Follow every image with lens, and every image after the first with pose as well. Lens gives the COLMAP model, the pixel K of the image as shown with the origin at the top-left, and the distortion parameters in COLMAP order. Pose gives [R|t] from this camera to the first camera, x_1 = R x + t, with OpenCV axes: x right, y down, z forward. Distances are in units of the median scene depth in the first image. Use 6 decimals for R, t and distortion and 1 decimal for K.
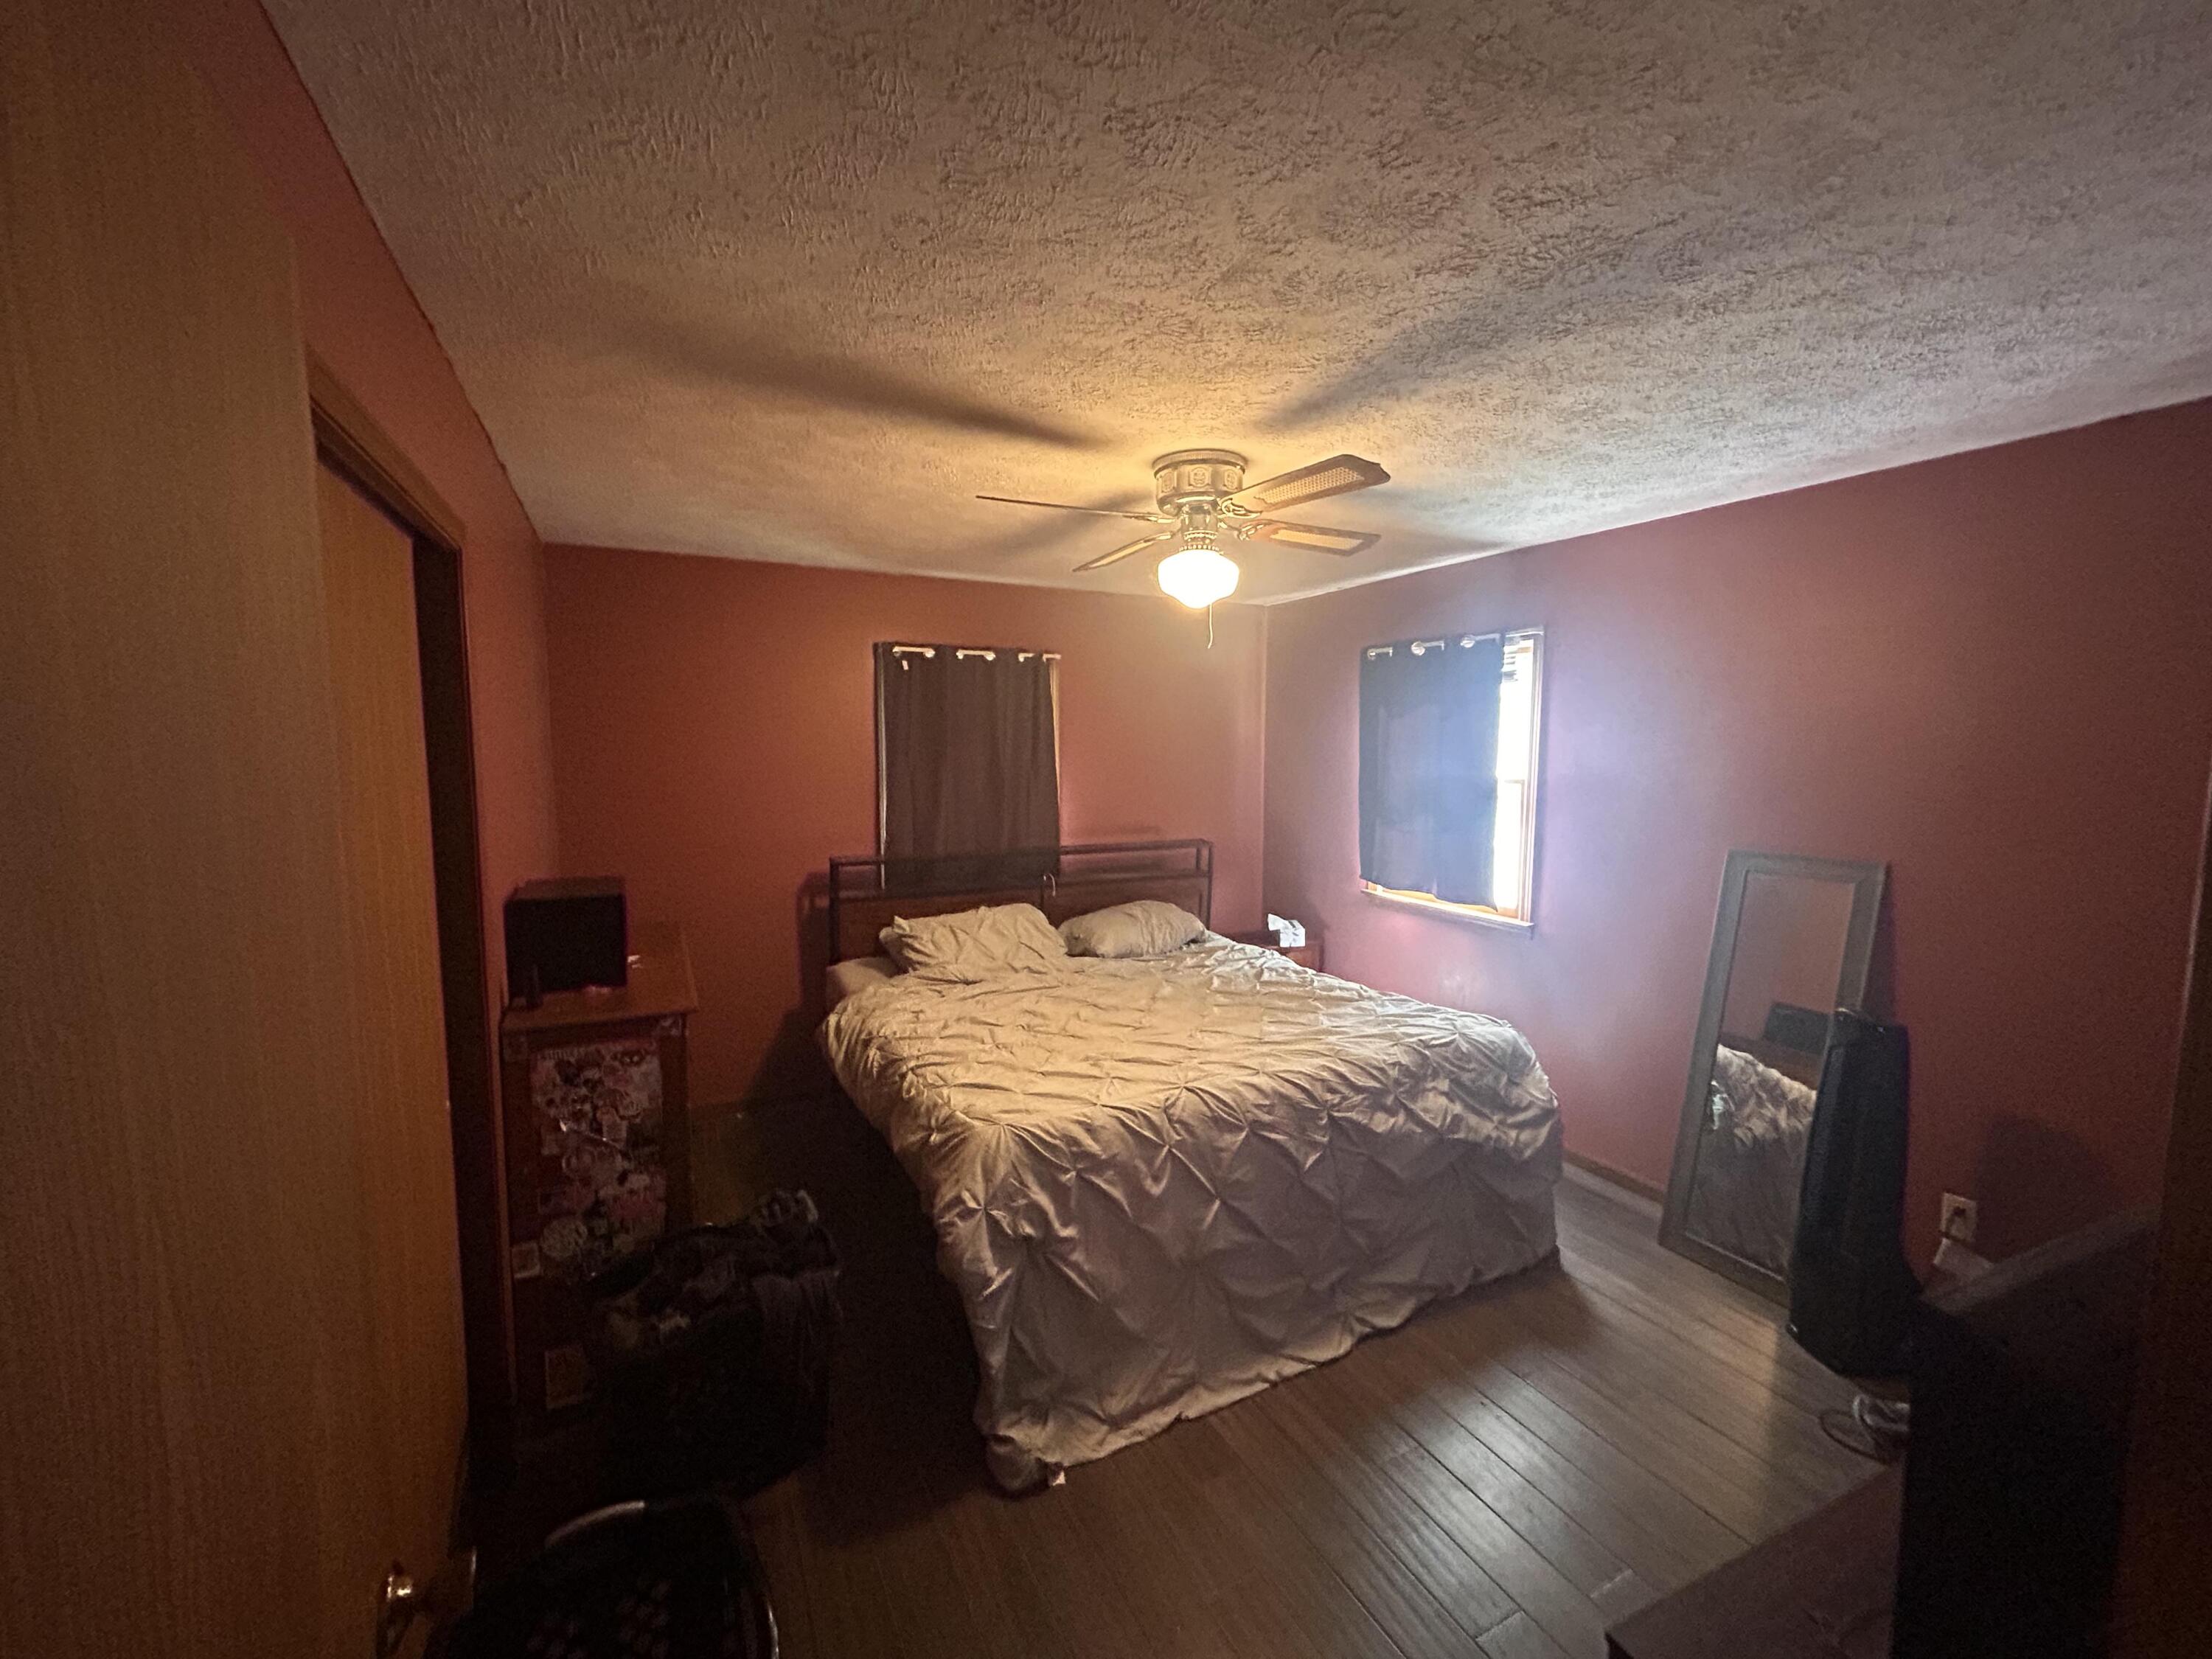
lens RADIAL K [[894.2, 0, 1106.0], [0, 894.2, 829.5], [0, 0, 1]] dist [-0.000541, 0.000825]
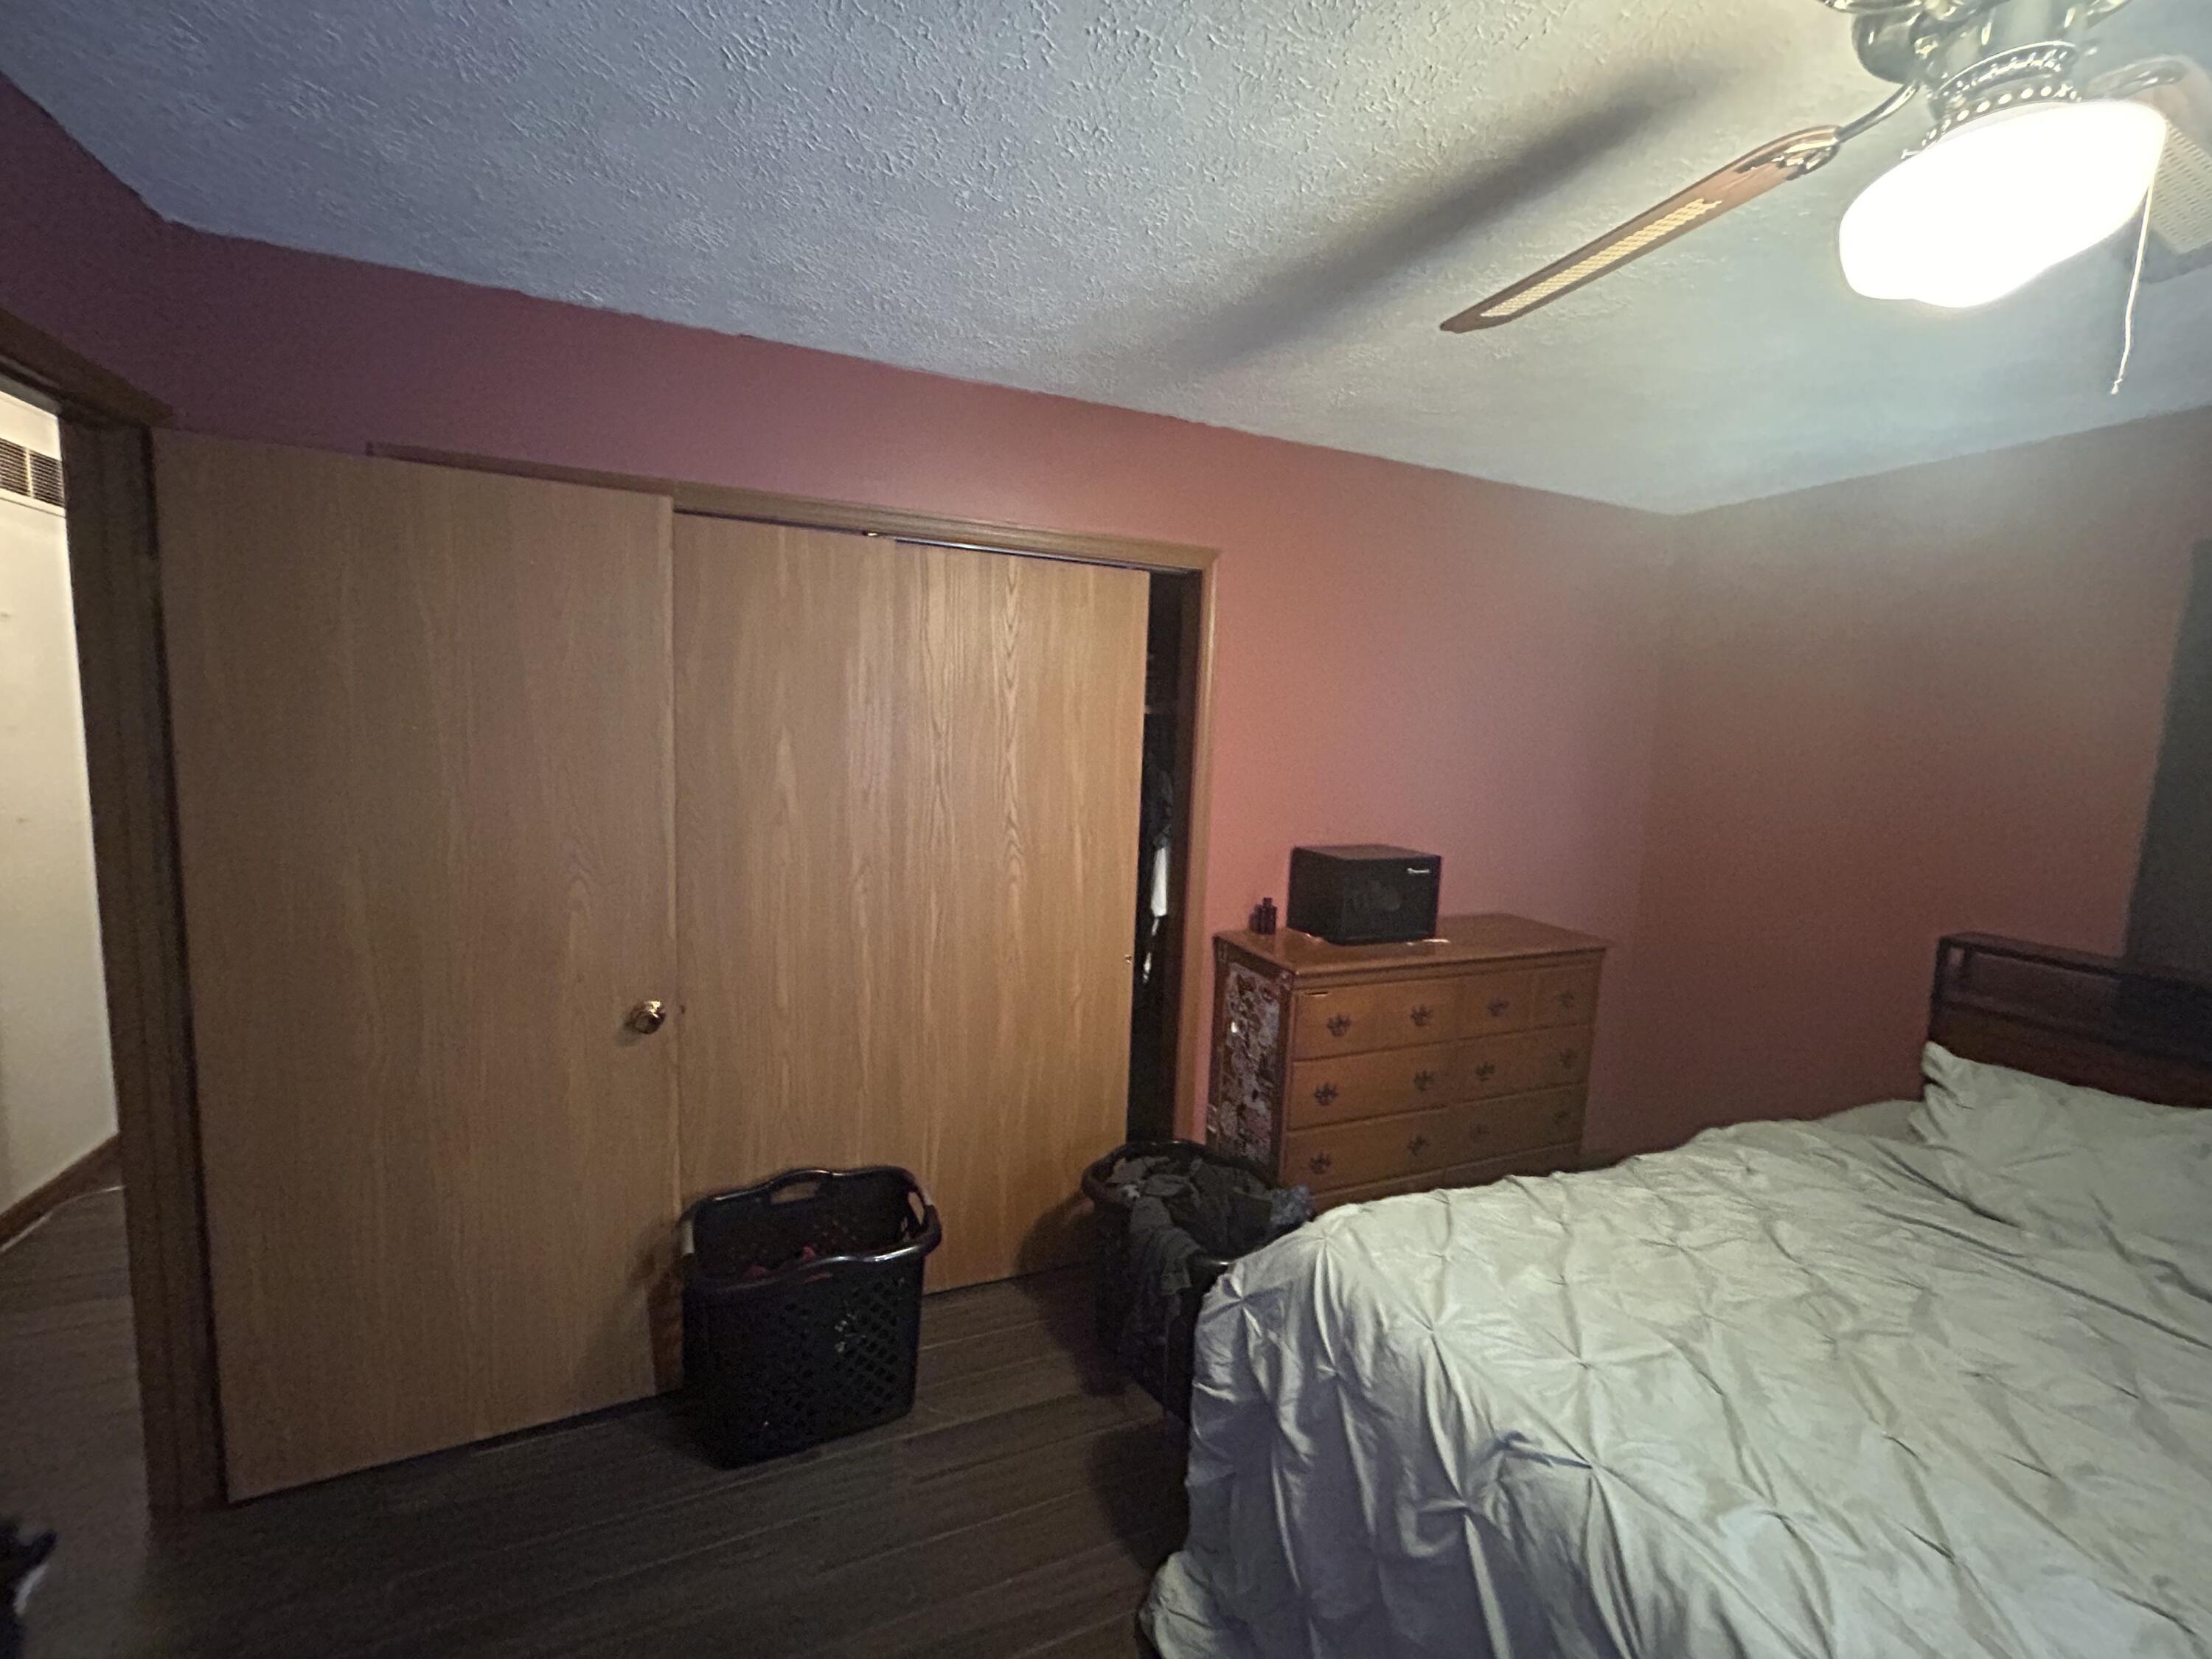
lens RADIAL K [[894.2, 0, 1106.0], [0, 894.2, 829.5], [0, 0, 1]] dist [-0.000541, 0.000825]
pose [[-0.053515, 0.107579, -0.992755, 0.561577], [-0.137537, 0.983910, 0.114035, -0.047209], [0.989050, 0.142643, -0.037858, 0.808964]]
